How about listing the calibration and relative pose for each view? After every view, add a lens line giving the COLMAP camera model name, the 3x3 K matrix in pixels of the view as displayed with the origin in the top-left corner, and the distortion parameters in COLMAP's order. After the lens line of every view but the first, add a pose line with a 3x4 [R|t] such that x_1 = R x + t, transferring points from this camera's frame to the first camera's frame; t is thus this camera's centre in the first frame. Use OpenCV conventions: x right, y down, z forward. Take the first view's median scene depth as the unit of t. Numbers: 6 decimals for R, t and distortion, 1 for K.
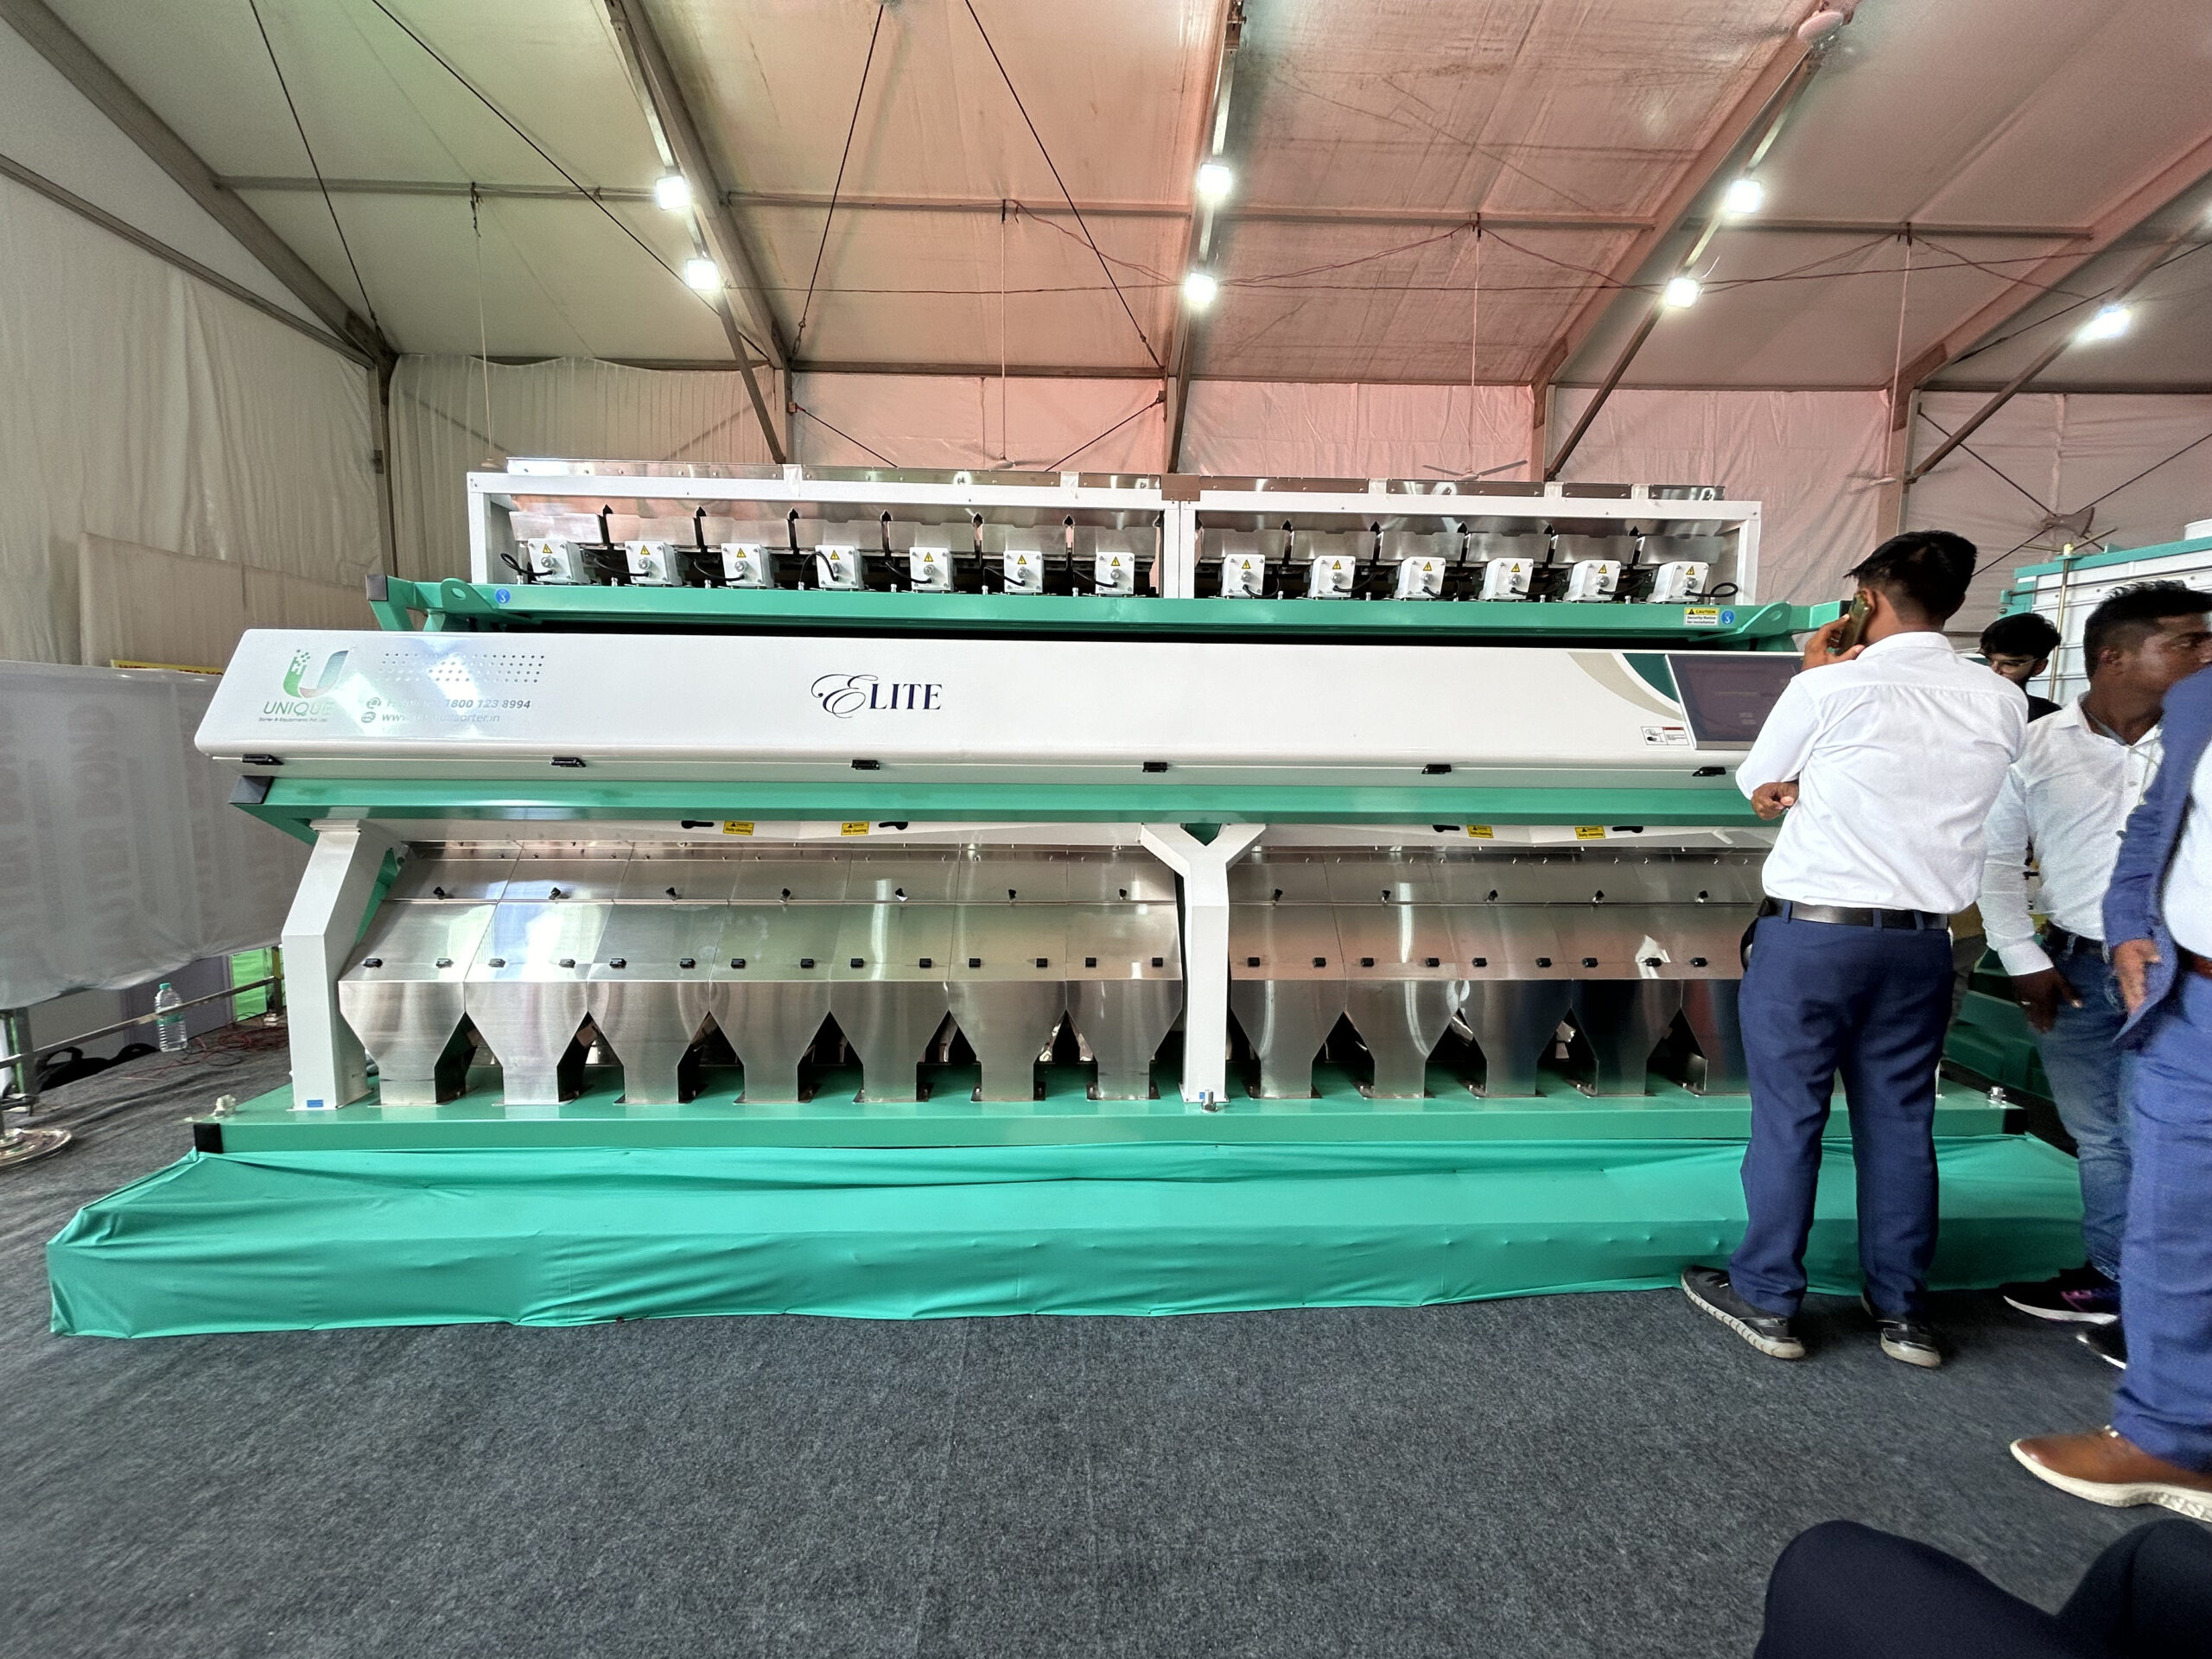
lens RADIAL K [[892.7, 0, 1109.0], [0, 892.7, 831.4], [0, 0, 1]] dist [-0.002150, 0.000754]
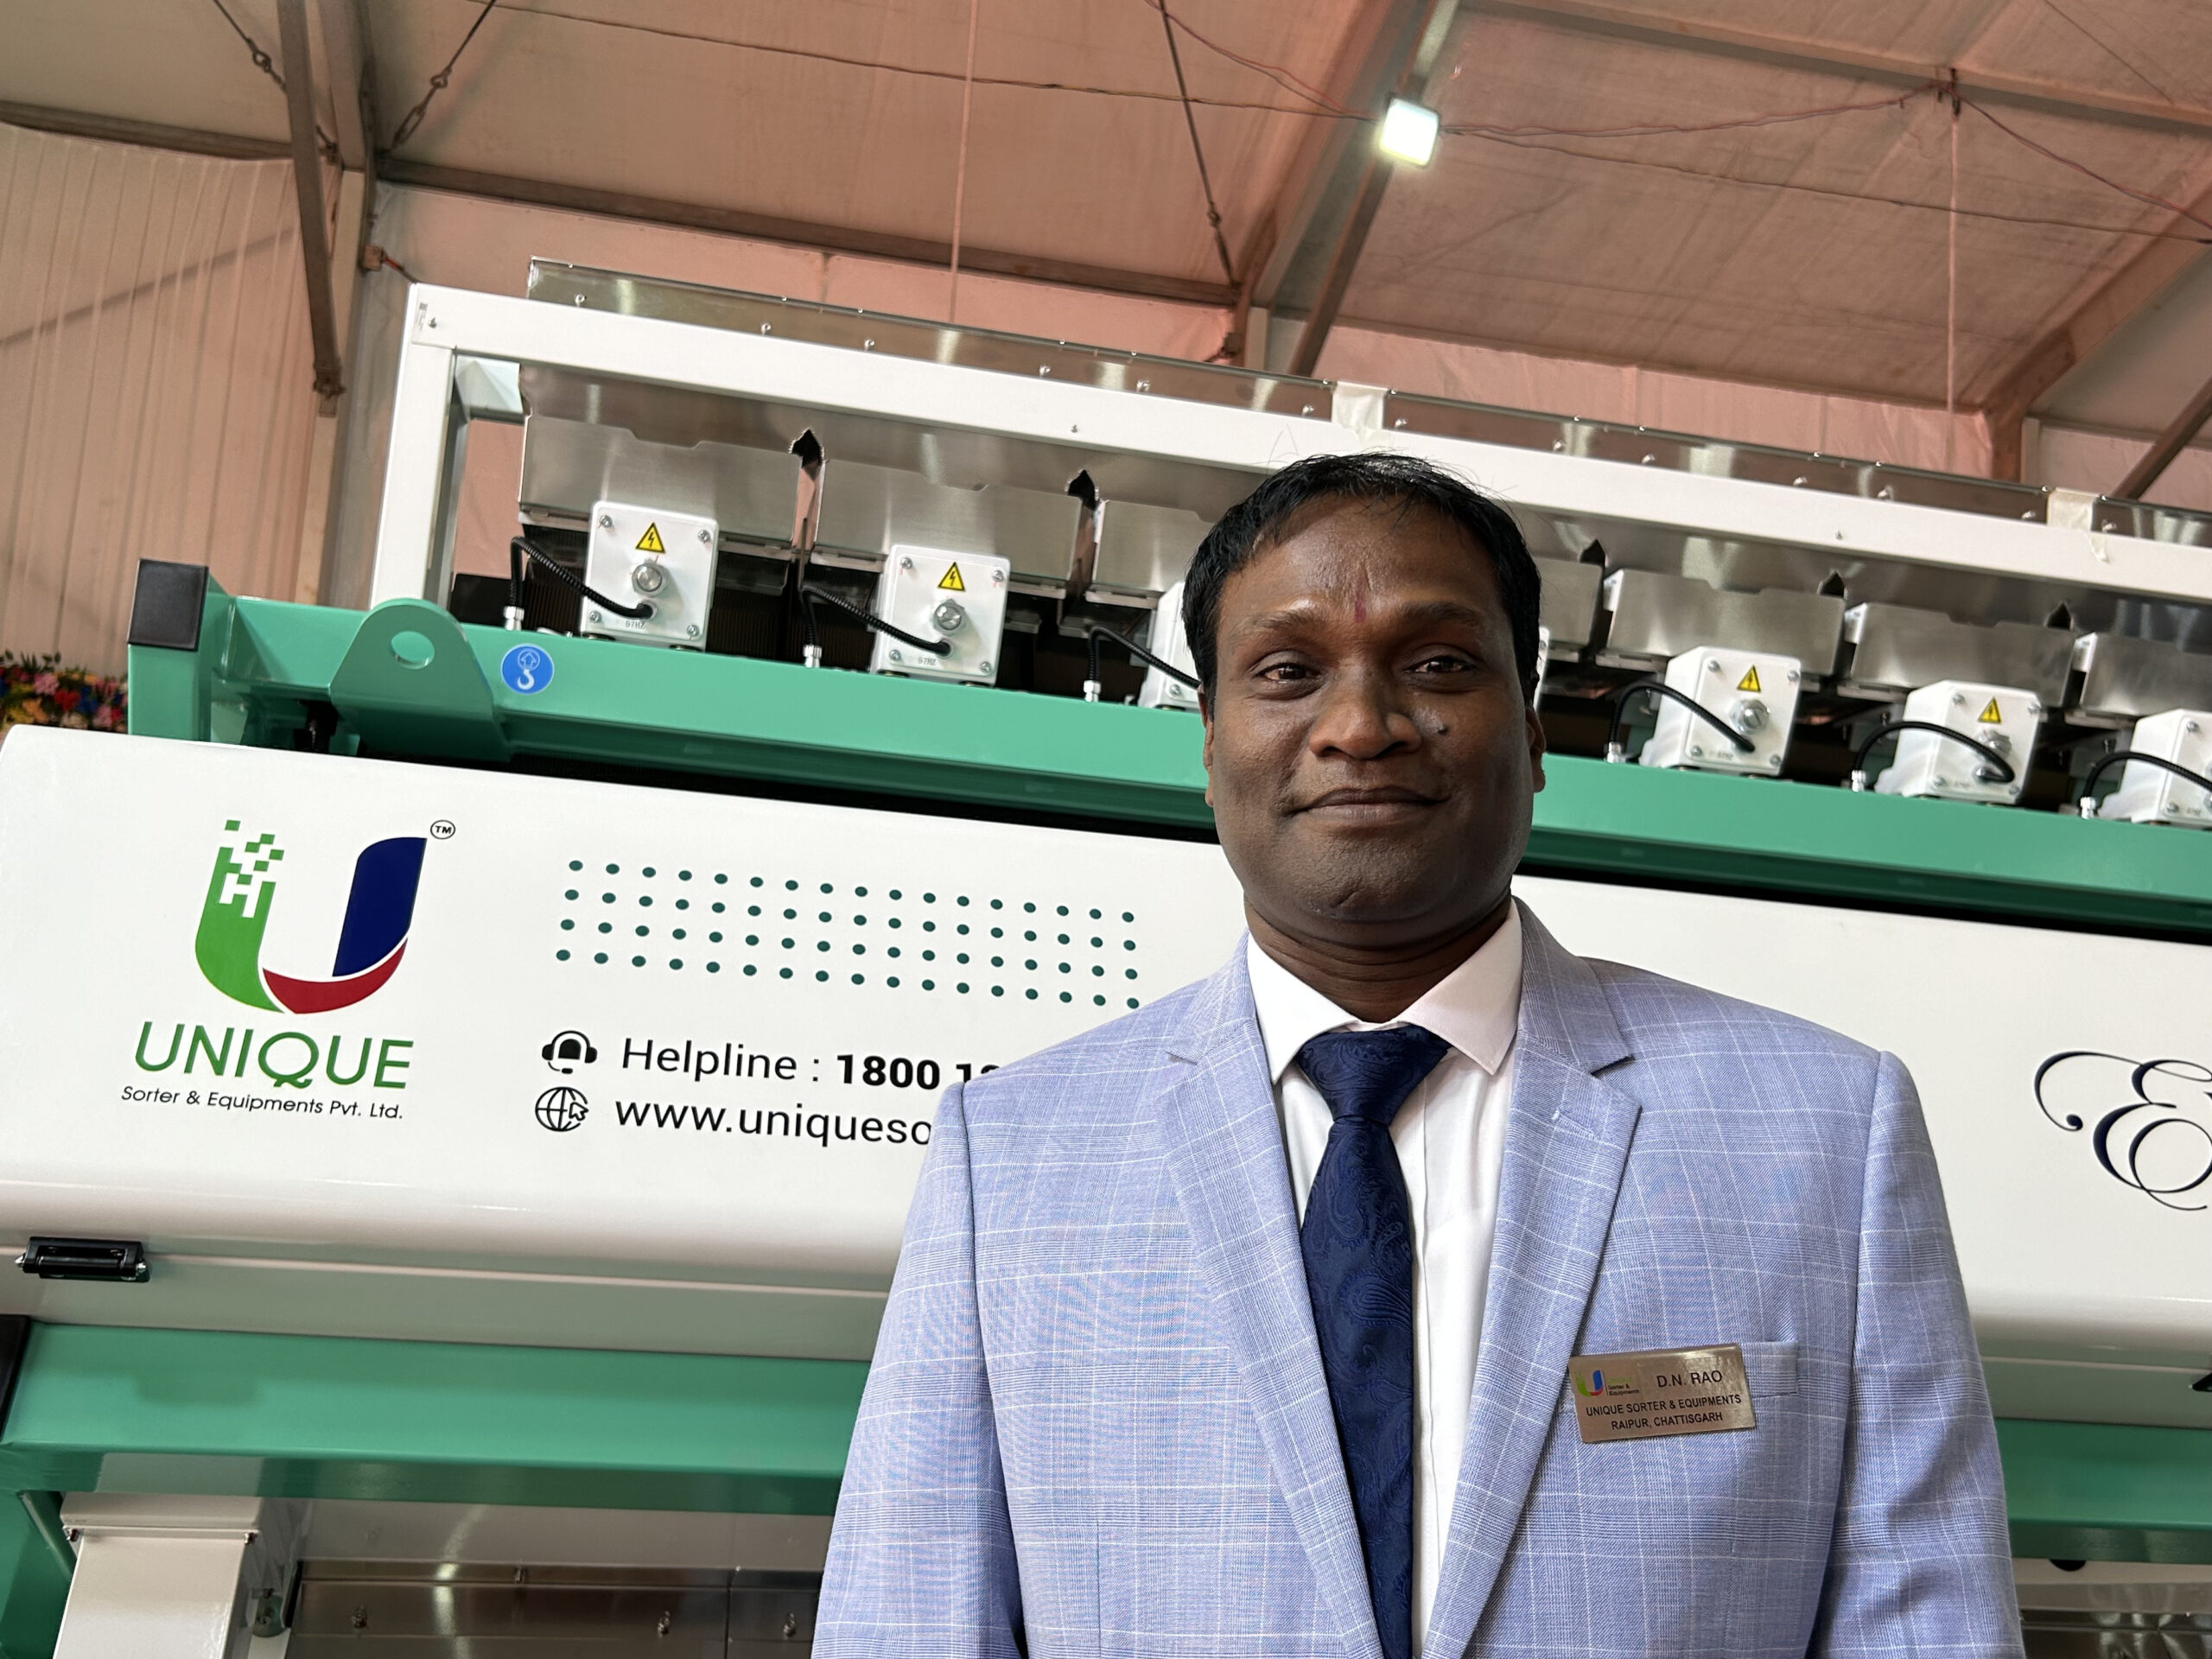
lens RADIAL K [[2054.9, 0, 1086.7], [0, 2054.9, 829.7], [0, 0, 1]] dist [0.016395, 0.000000]
pose [[0.984649, 0.084973, 0.152465, -0.528596], [-0.049101, 0.973071, -0.225213, -0.054912], [-0.167496, 0.214270, 0.962306, 0.268882]]
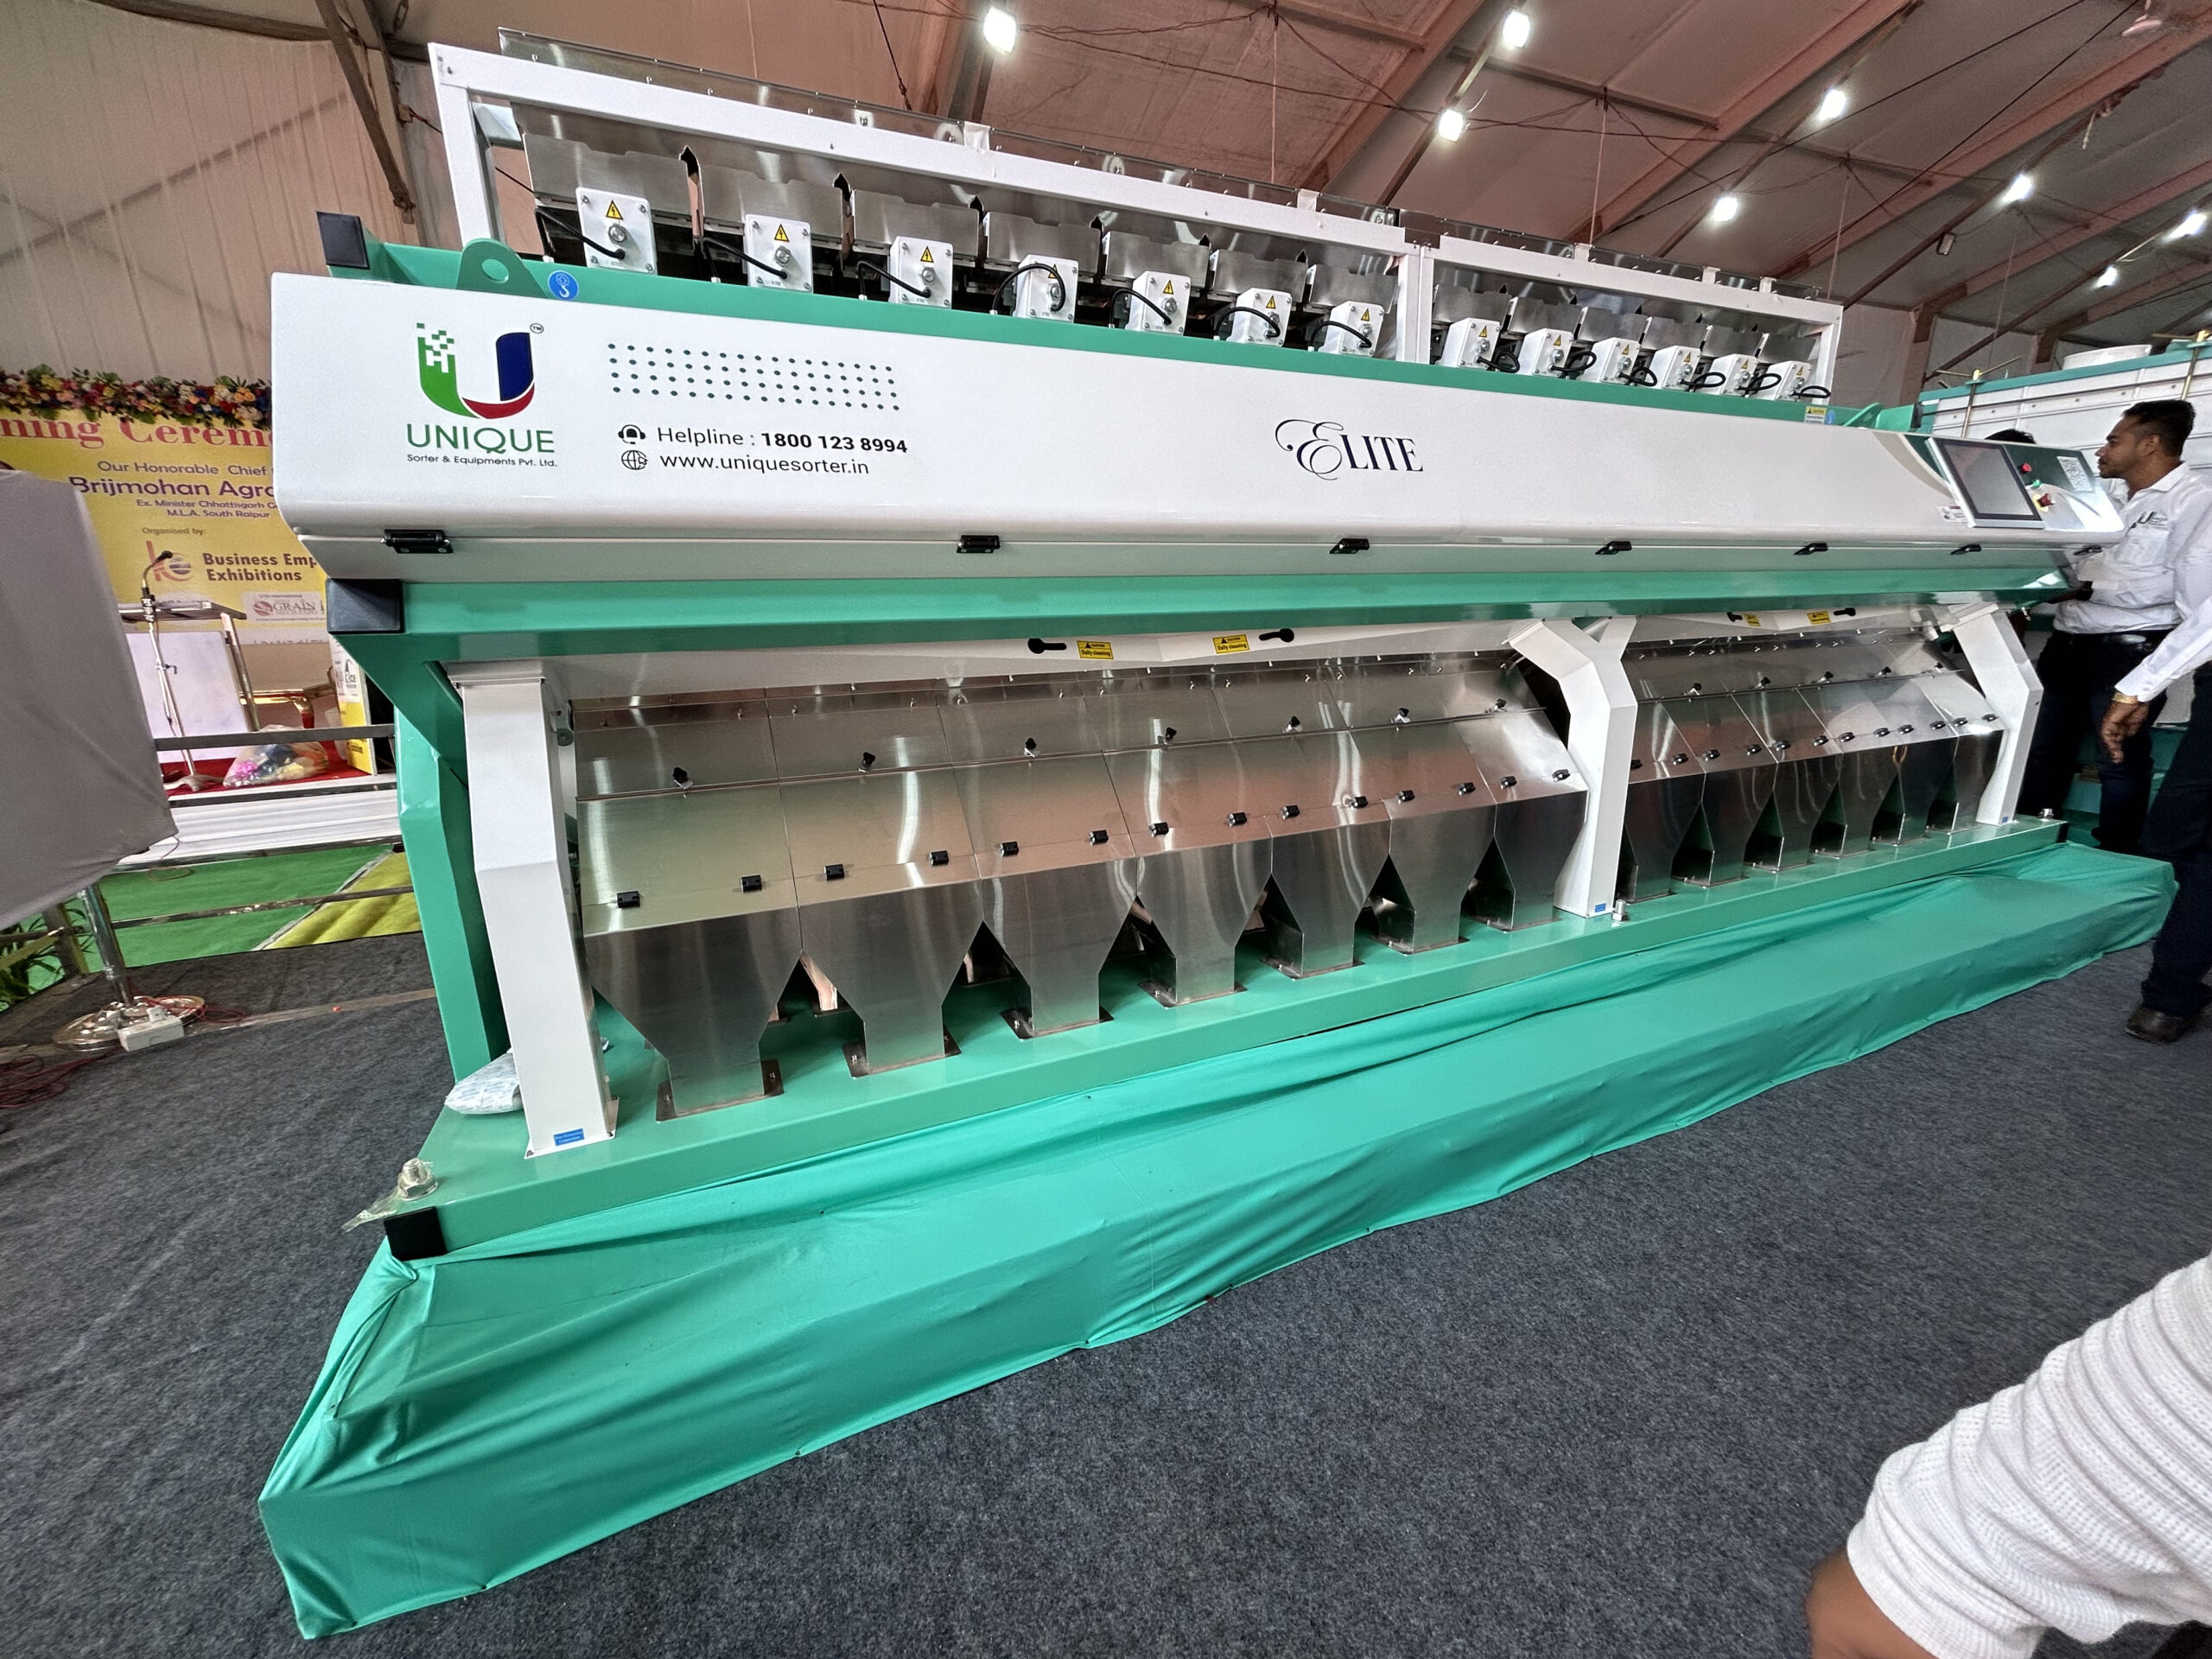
lens RADIAL K [[892.7, 0, 1108.7], [0, 892.7, 829.3], [0, 0, 1]] dist [-0.002150, 0.000754]
pose [[0.929195, -0.118834, 0.349965, -0.527549], [0.064291, 0.984434, 0.163574, 0.017445], [-0.363956, -0.129493, 0.922371, 0.240246]]
